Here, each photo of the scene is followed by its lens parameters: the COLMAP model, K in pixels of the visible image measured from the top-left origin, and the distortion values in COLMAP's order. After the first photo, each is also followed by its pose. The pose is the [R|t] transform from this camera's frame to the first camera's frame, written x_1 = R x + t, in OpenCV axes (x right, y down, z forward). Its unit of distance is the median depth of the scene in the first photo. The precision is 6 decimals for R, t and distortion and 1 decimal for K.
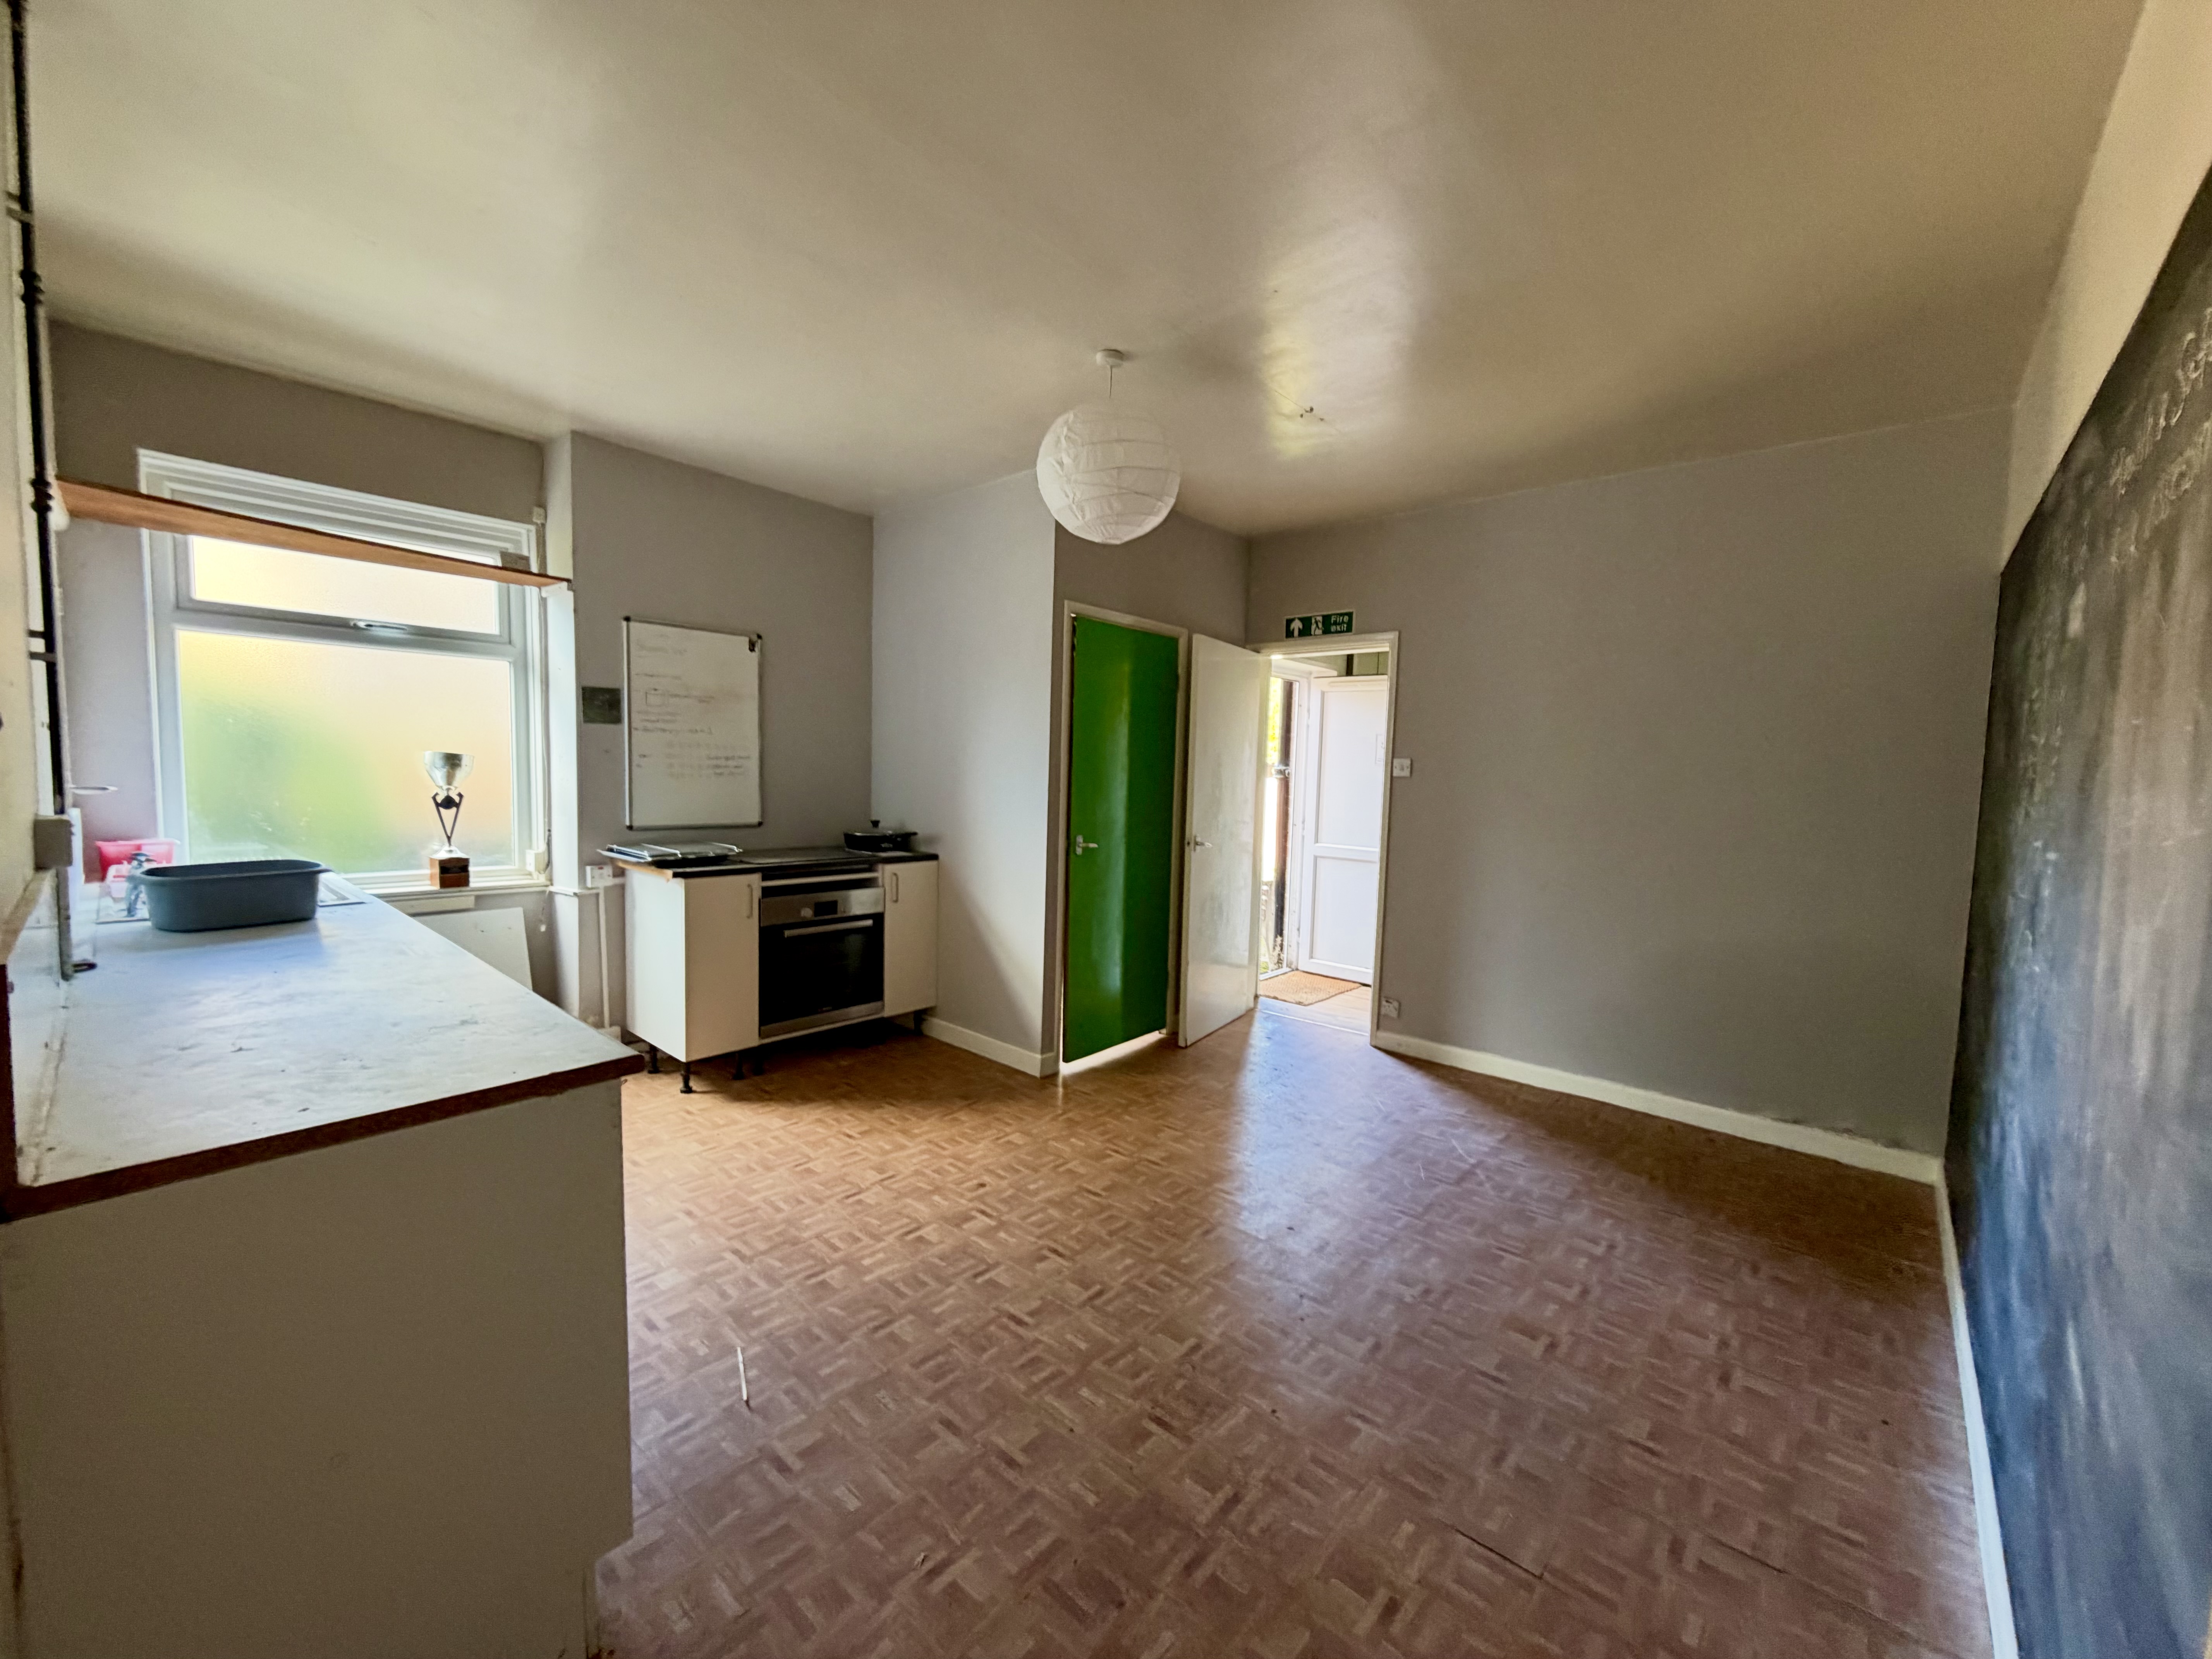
lens RADIAL K [[883.8, 0, 1110.7], [0, 883.8, 830.8], [0, 0, 1]] dist [0.004863, 0.000321]
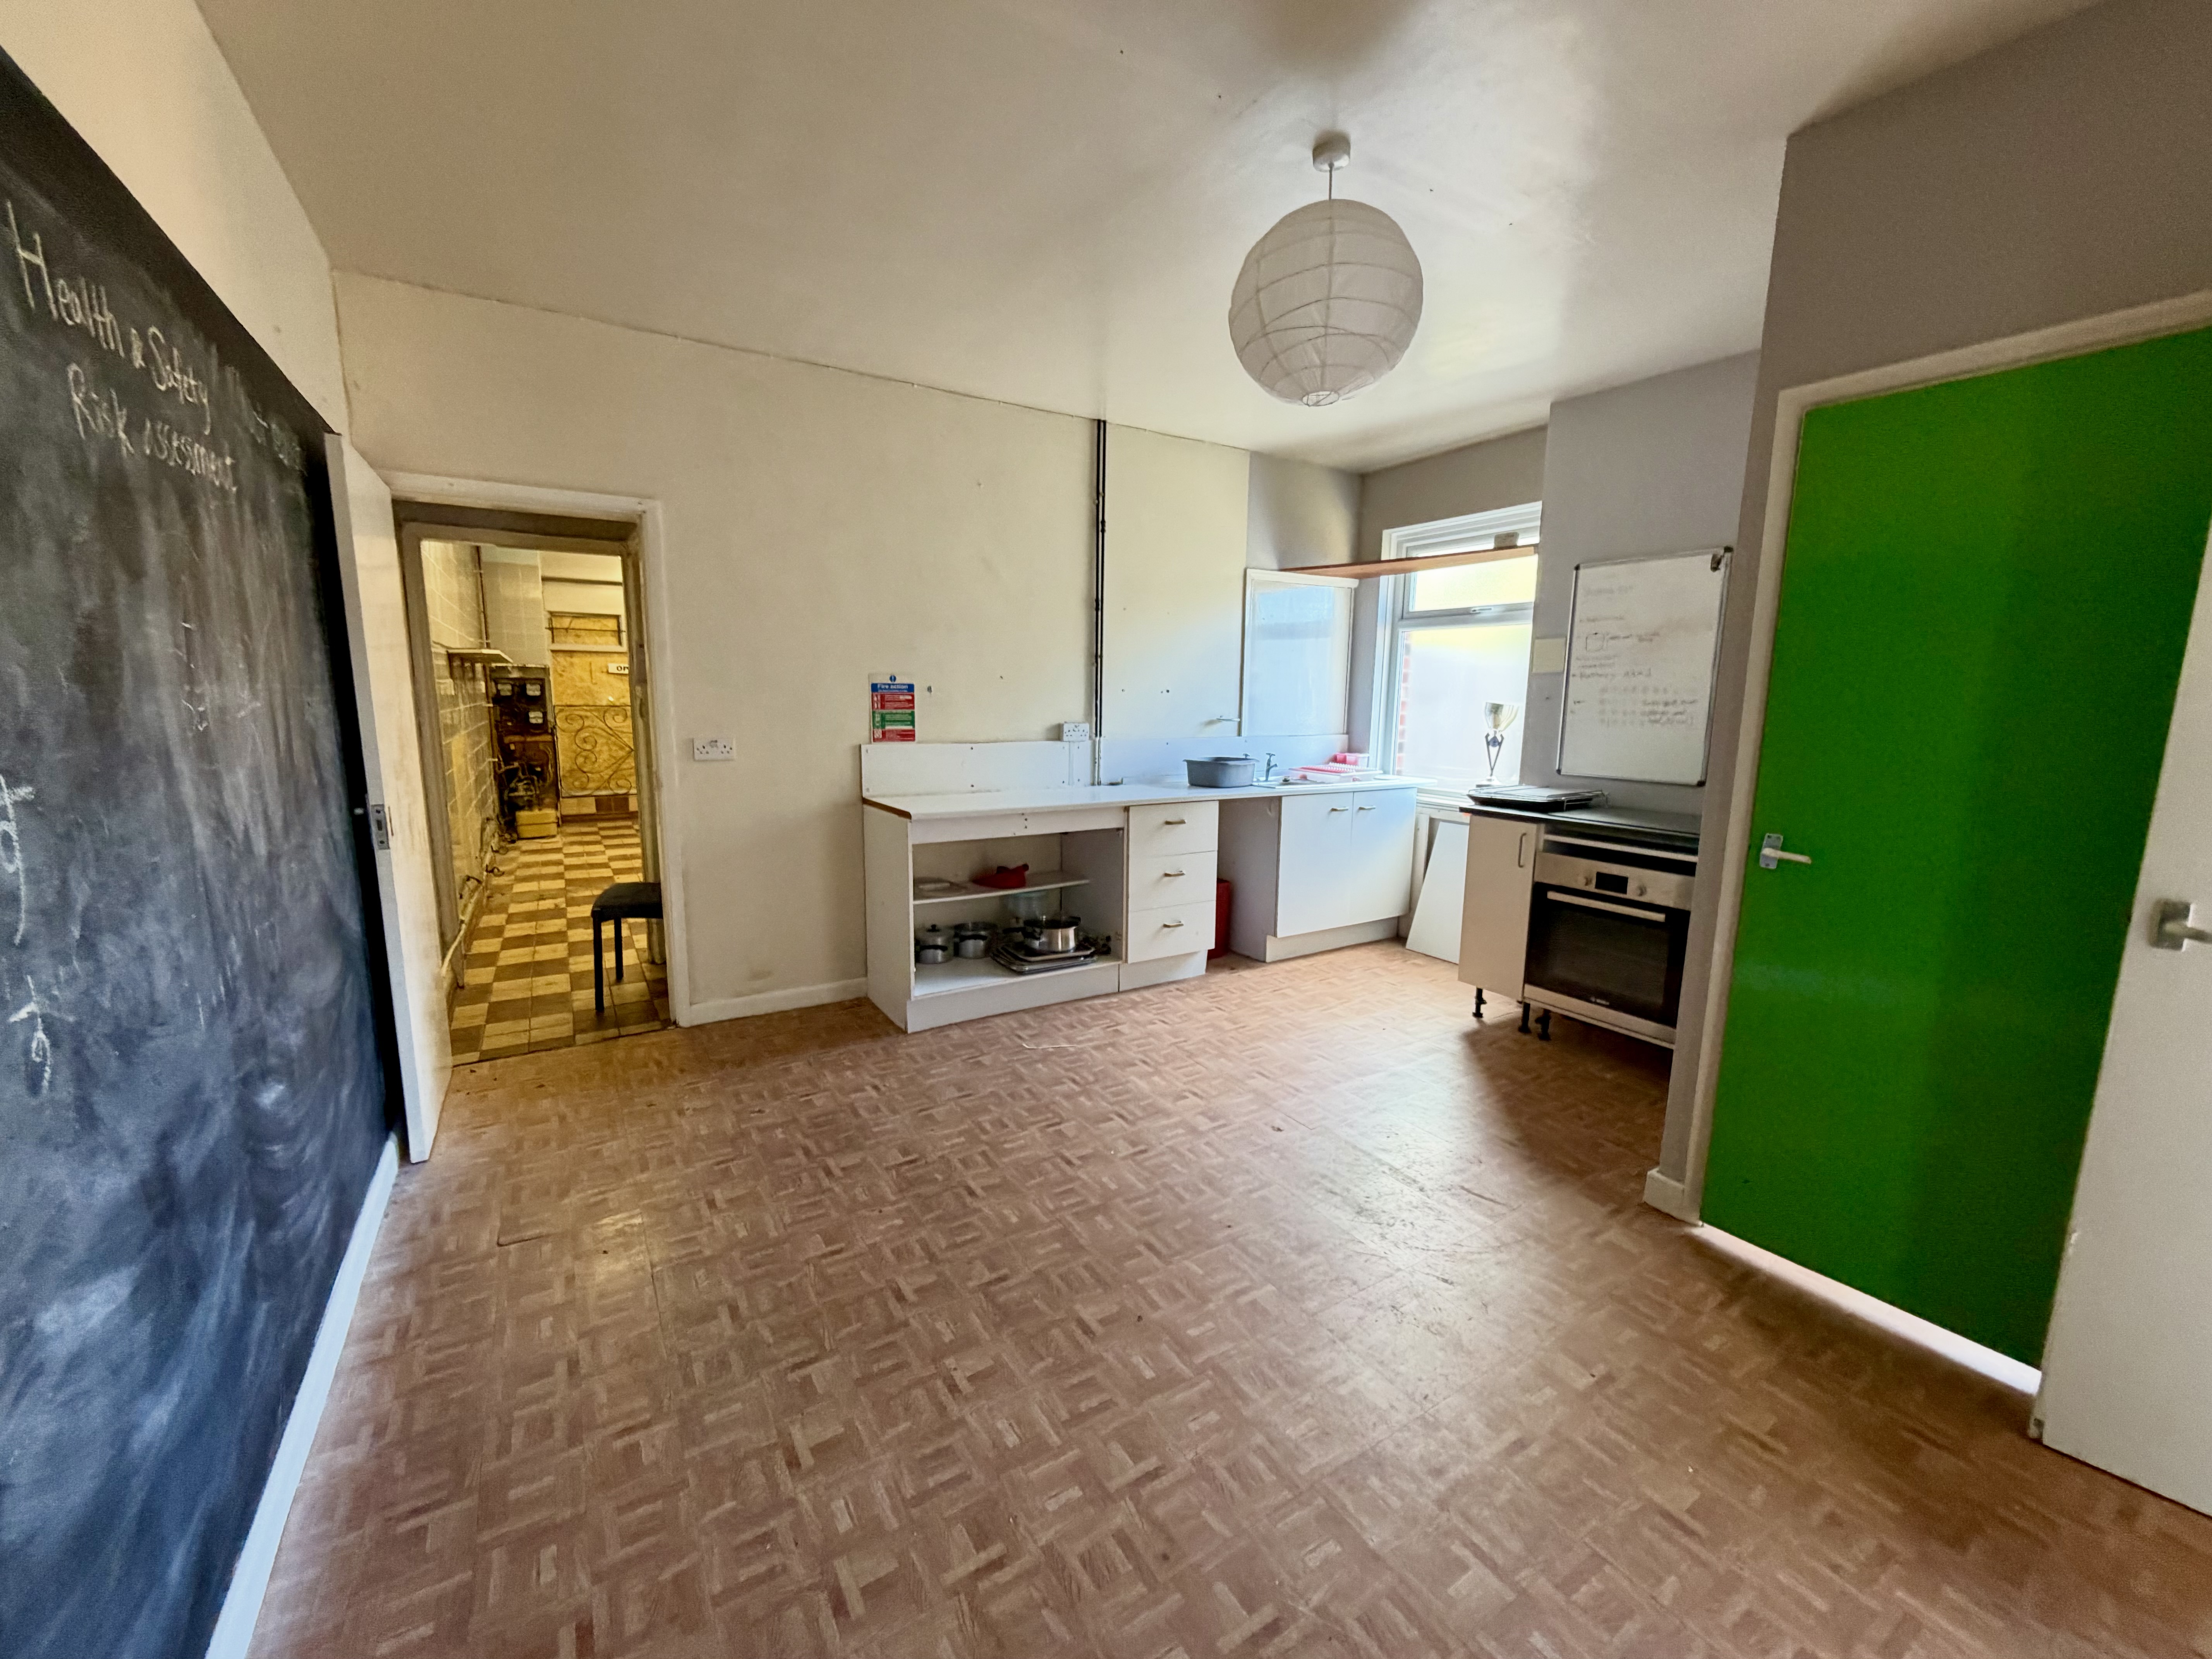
lens RADIAL K [[883.8, 0, 1106.8], [0, 883.8, 827.4], [0, 0, 1]] dist [0.004863, 0.000321]
pose [[-0.285155, 0.110055, -0.952142, 0.646737], [-0.088887, 0.986069, 0.140597, -0.040660], [0.954351, 0.124724, -0.271400, 0.837555]]
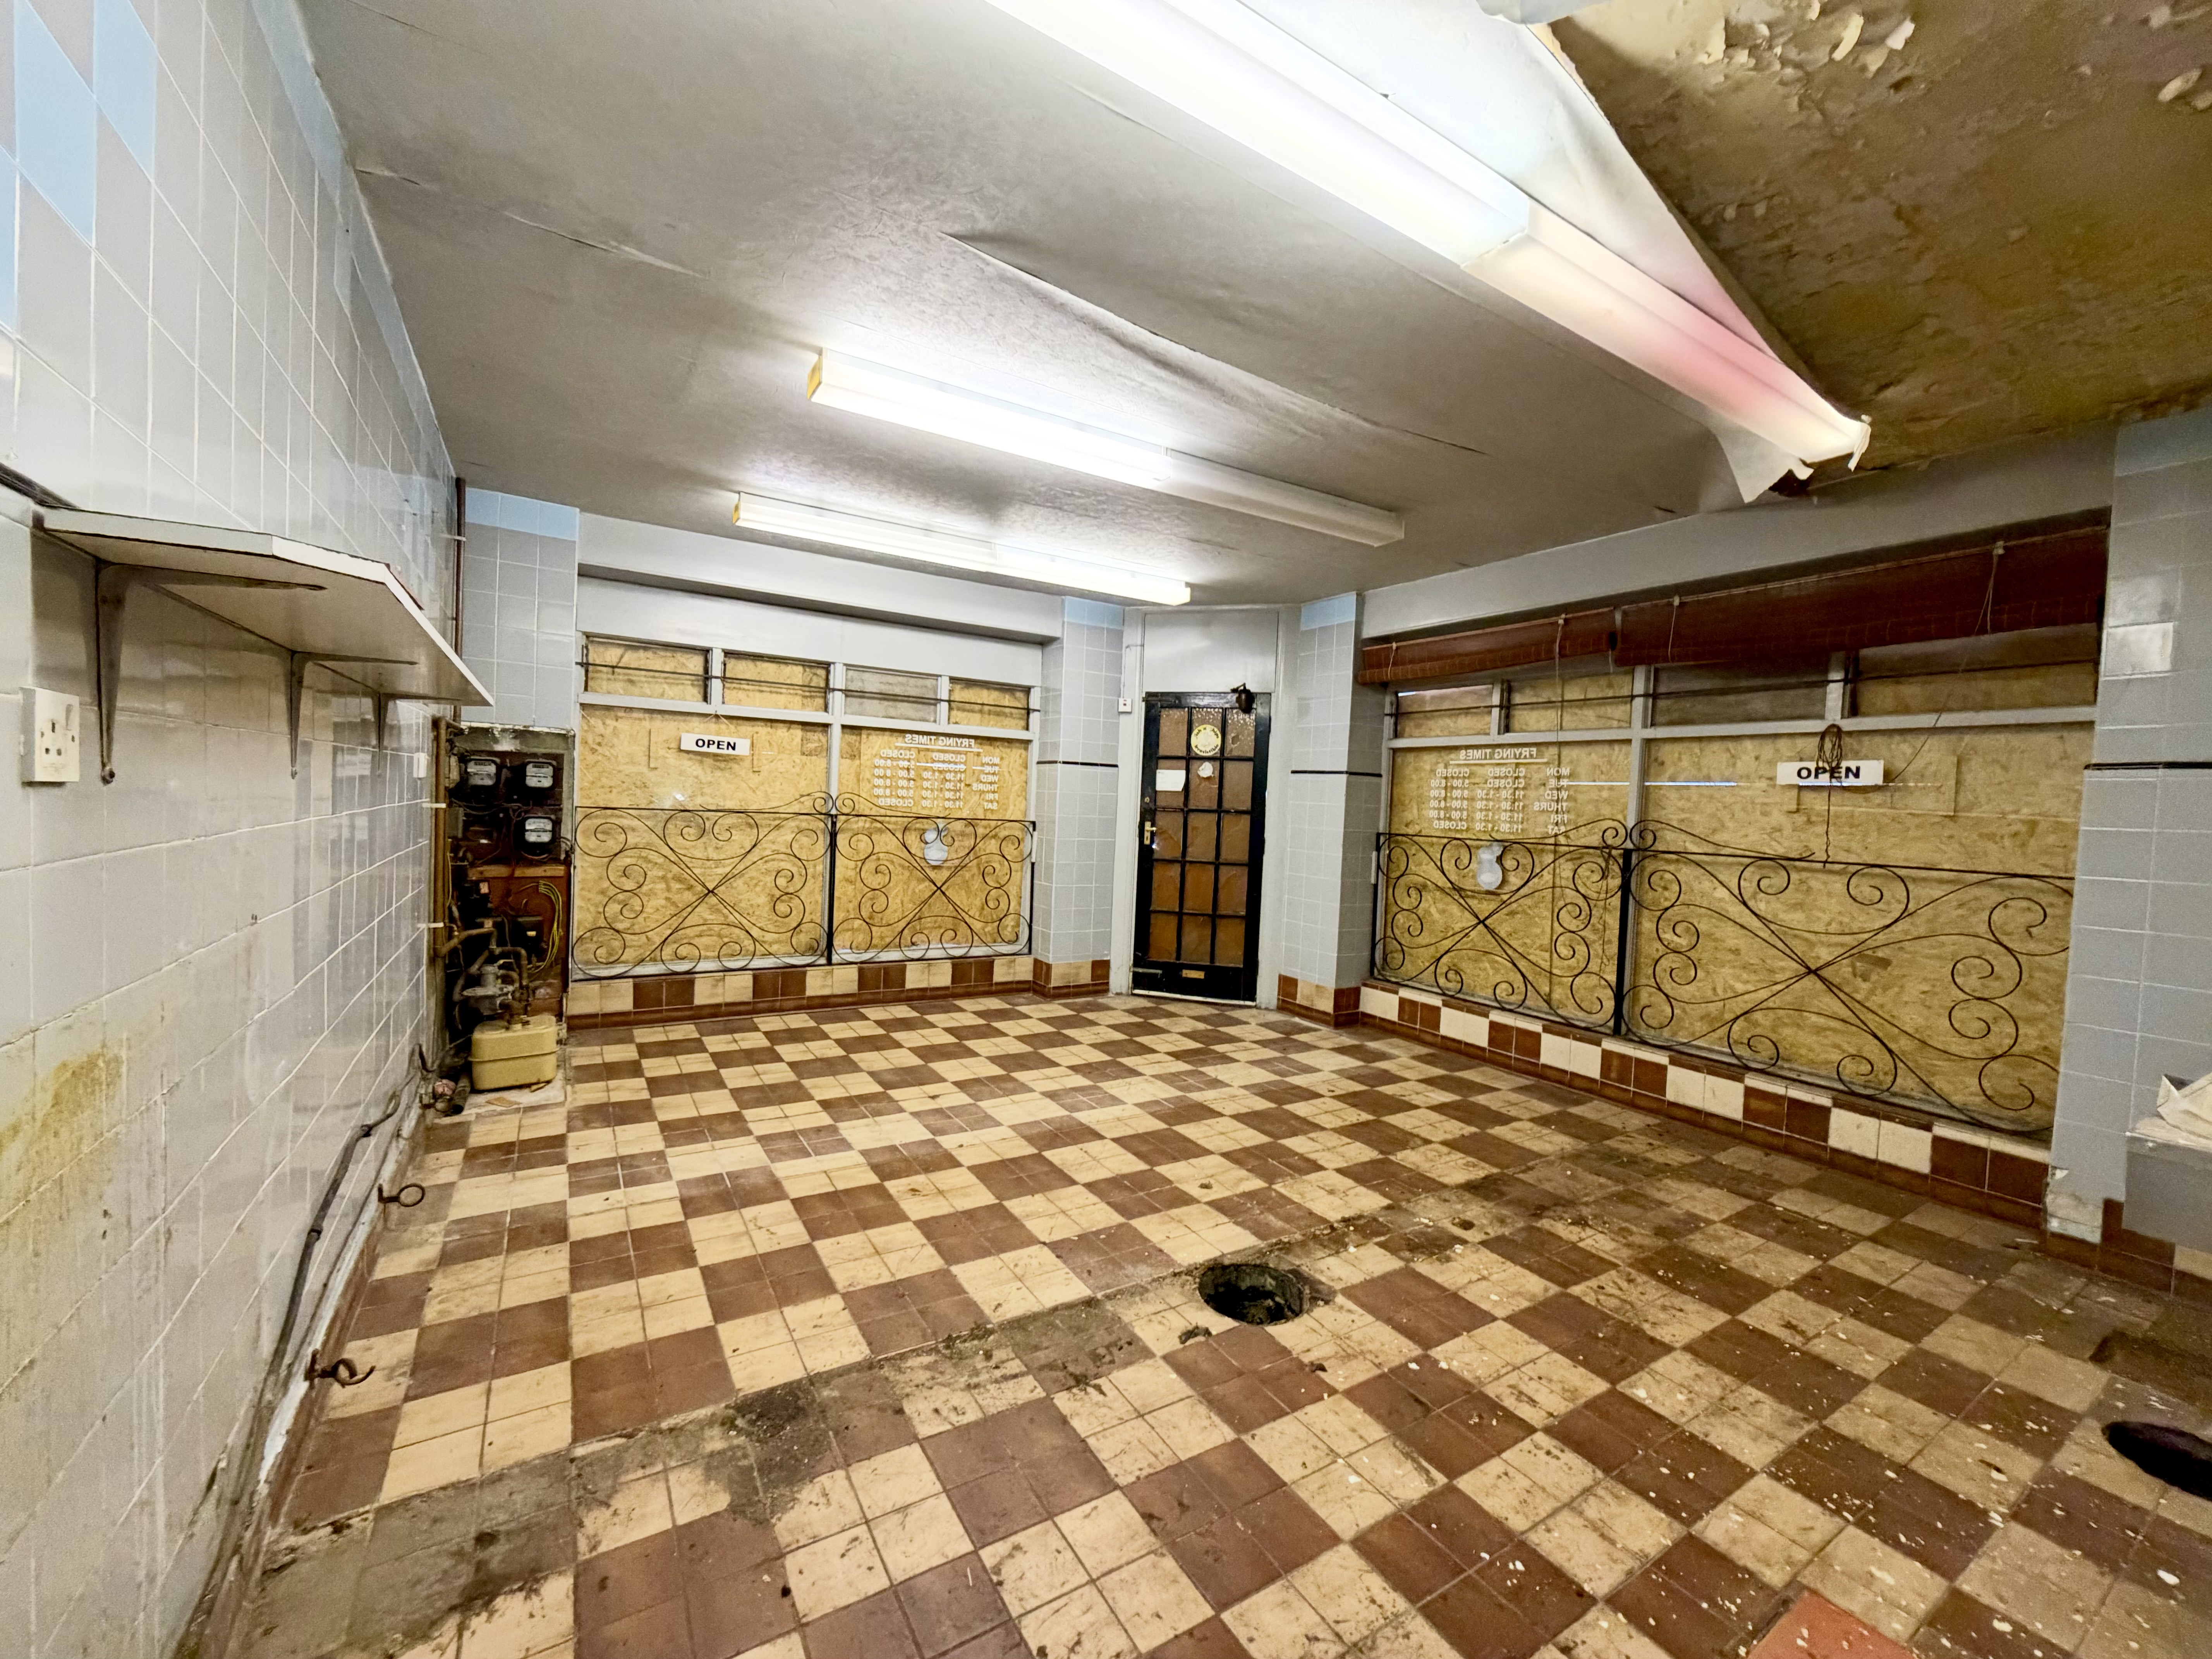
lens RADIAL K [[883.8, 0, 1105.5], [0, 883.8, 833.2], [0, 0, 1]] dist [0.004863, 0.000321]
pose [[-0.286368, -0.007382, -0.958091, 0.397197], [-0.122552, 0.992039, 0.028987, -0.026114], [0.950250, 0.125717, -0.284993, 0.549941]]
